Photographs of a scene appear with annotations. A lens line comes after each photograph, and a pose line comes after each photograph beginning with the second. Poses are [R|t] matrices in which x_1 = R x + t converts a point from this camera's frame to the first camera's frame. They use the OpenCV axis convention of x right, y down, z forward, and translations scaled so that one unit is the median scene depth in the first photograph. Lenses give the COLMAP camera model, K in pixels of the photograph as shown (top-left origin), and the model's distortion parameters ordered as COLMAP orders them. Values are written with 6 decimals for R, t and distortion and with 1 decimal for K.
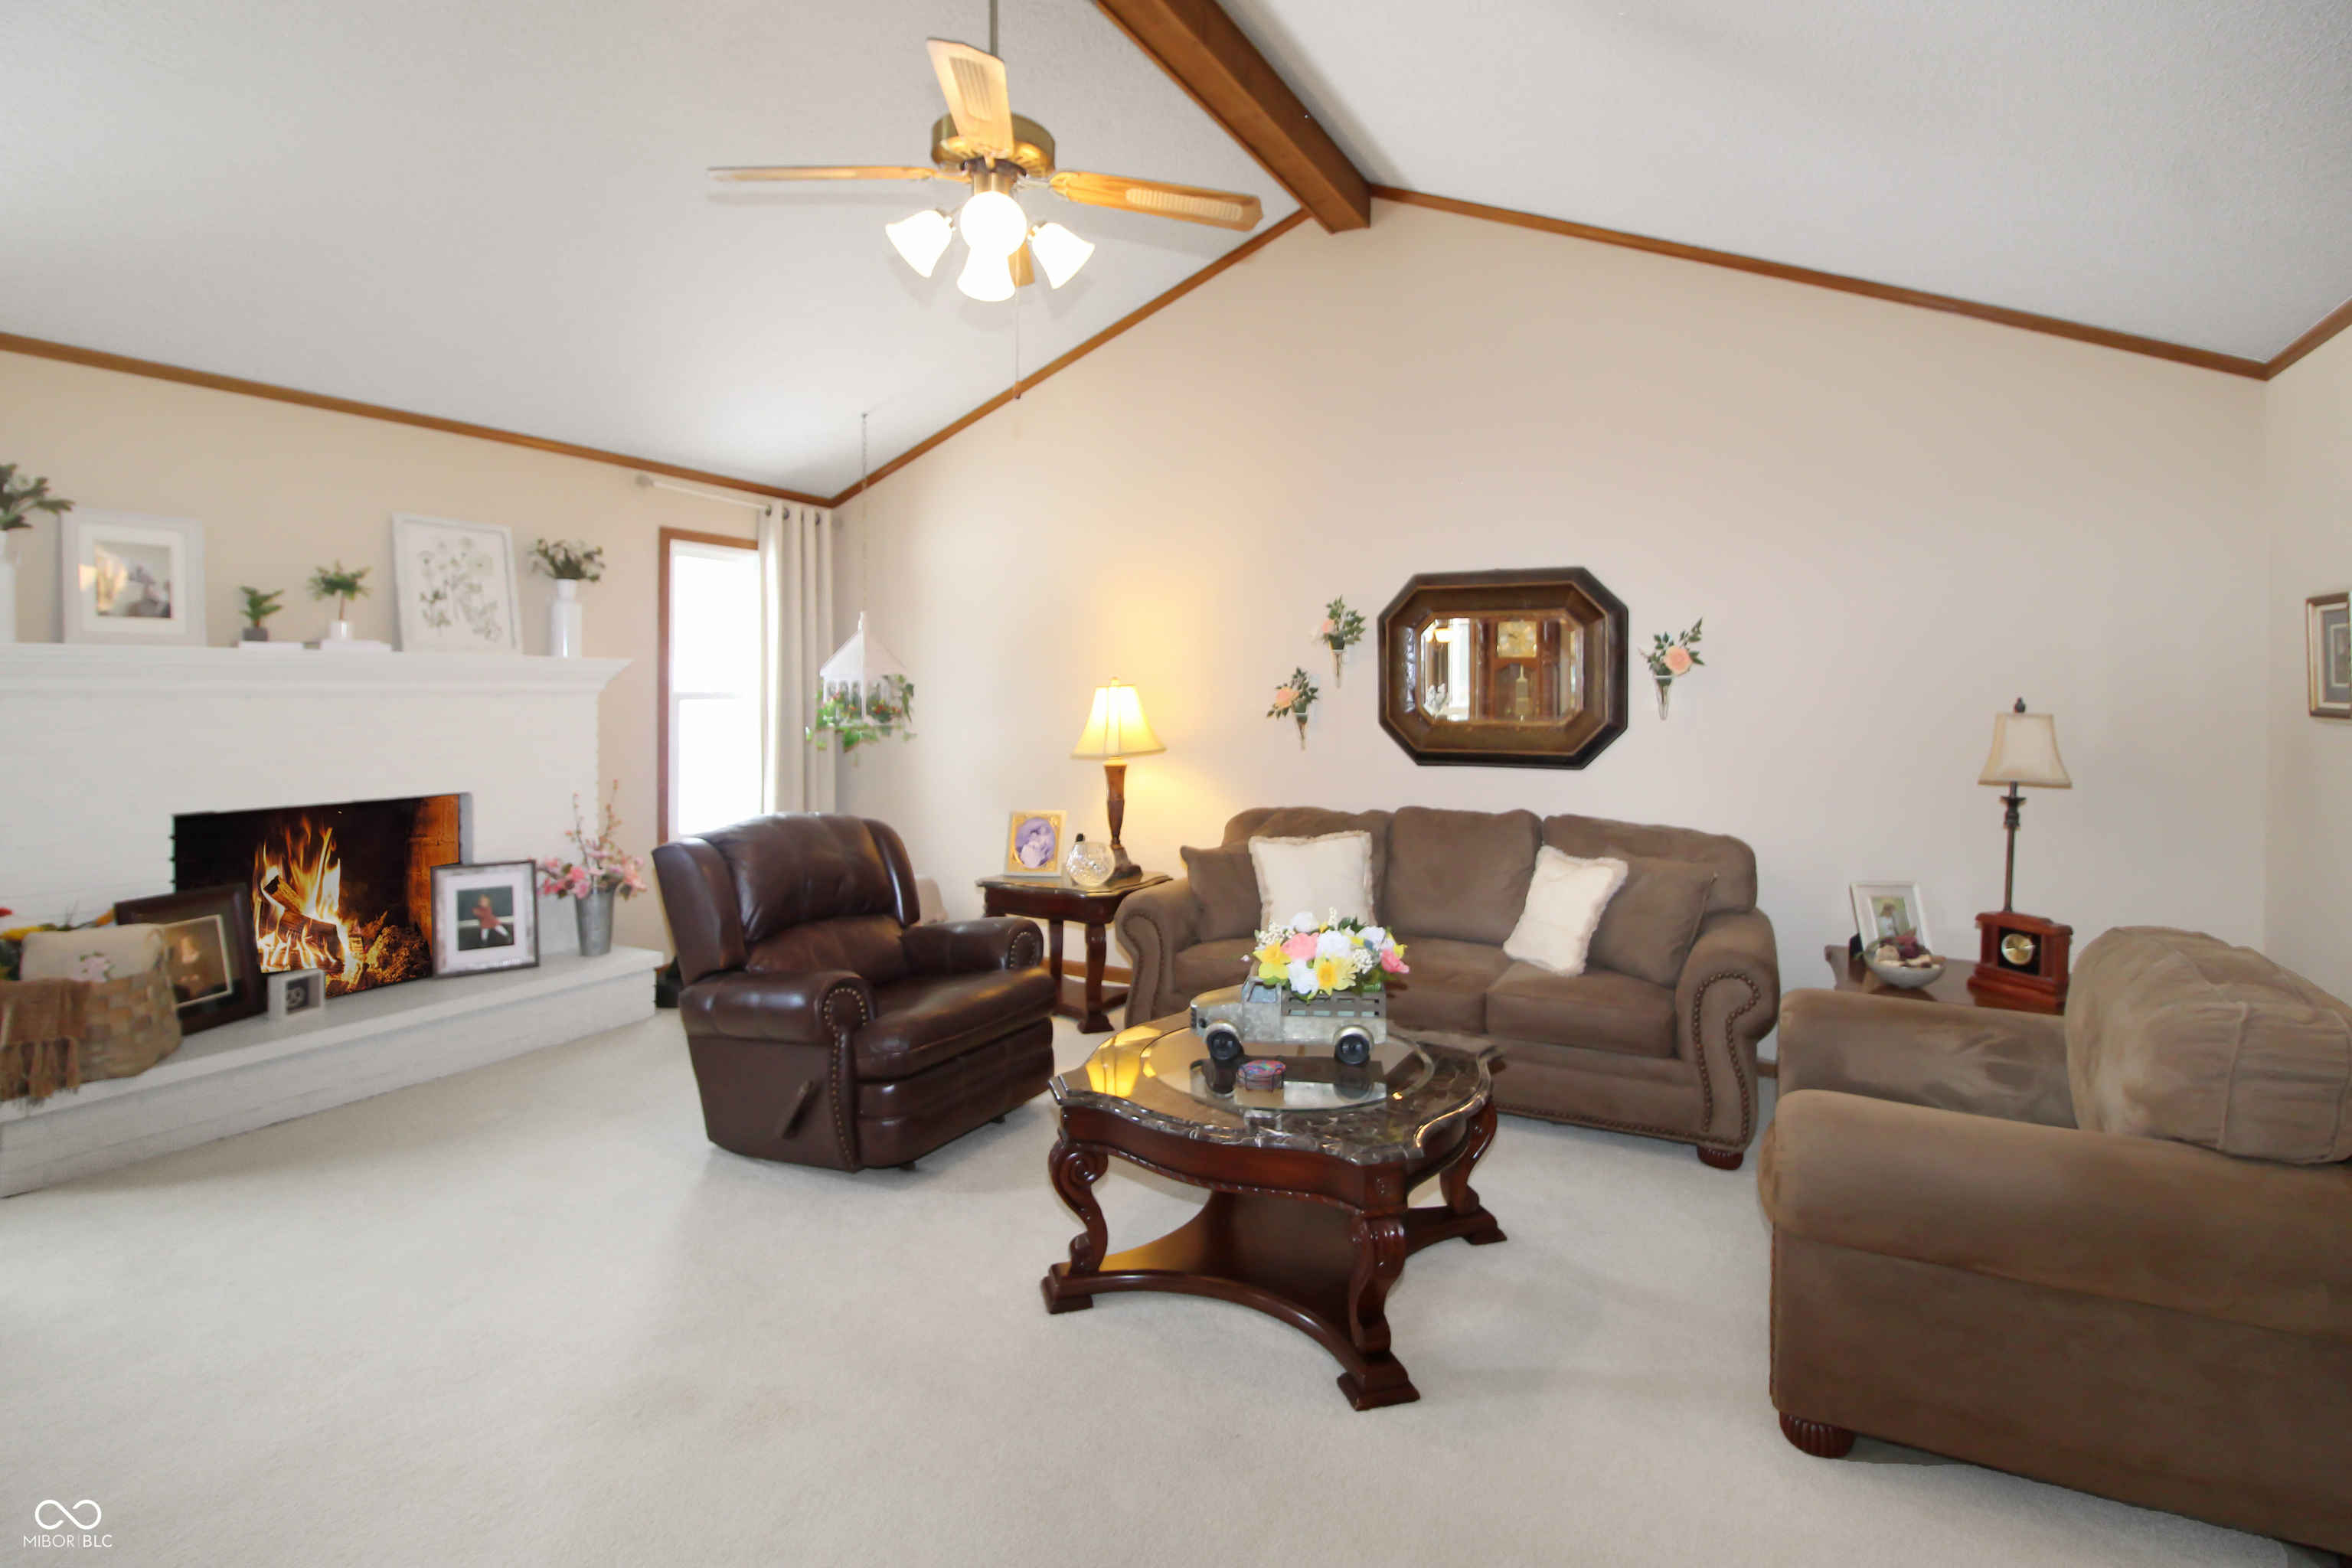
lens RADIAL K [[1112.0, 0, 1176.0], [0, 1112.0, 784.0], [0, 0, 1]] dist [-0.000073, -0.000244]
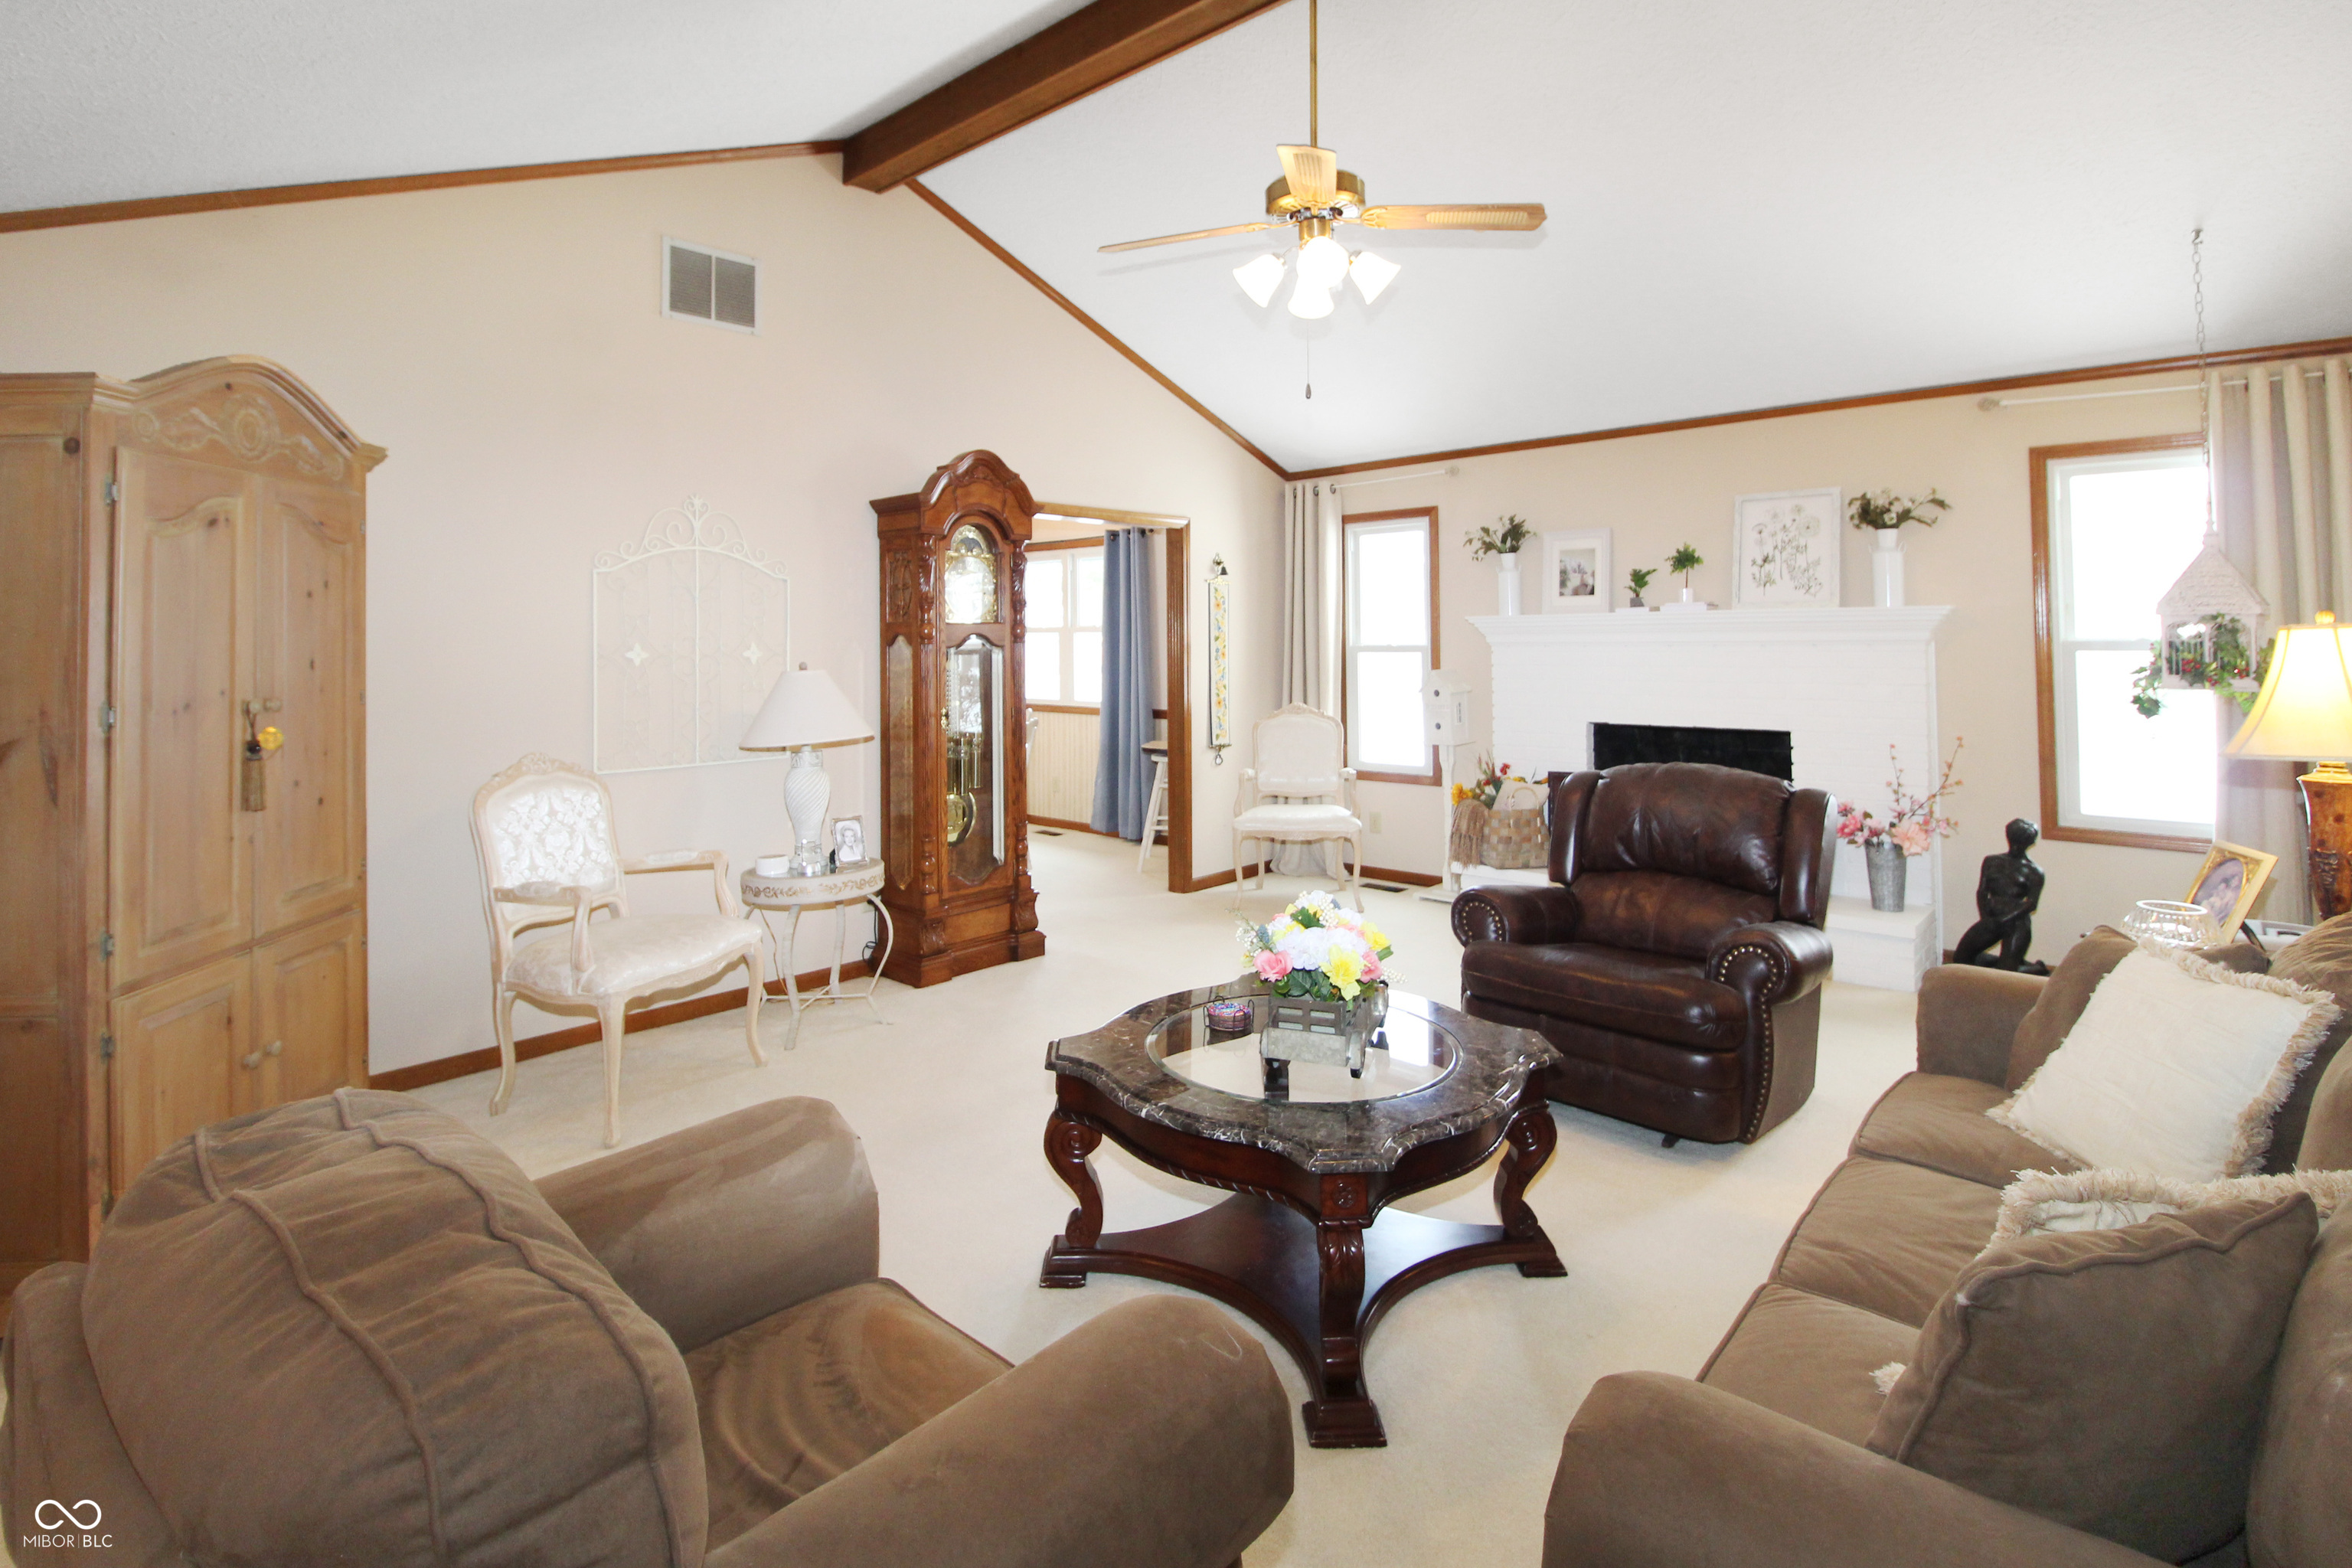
lens RADIAL K [[1112.0, 0, 1176.0], [0, 1112.0, 784.0], [0, 0, 1]] dist [-0.000073, -0.000244]
pose [[-0.226726, 0.127805, -0.965537, 0.635850], [-0.076862, 0.985913, 0.148551, -0.061830], [0.970921, 0.107893, -0.213709, 0.665748]]
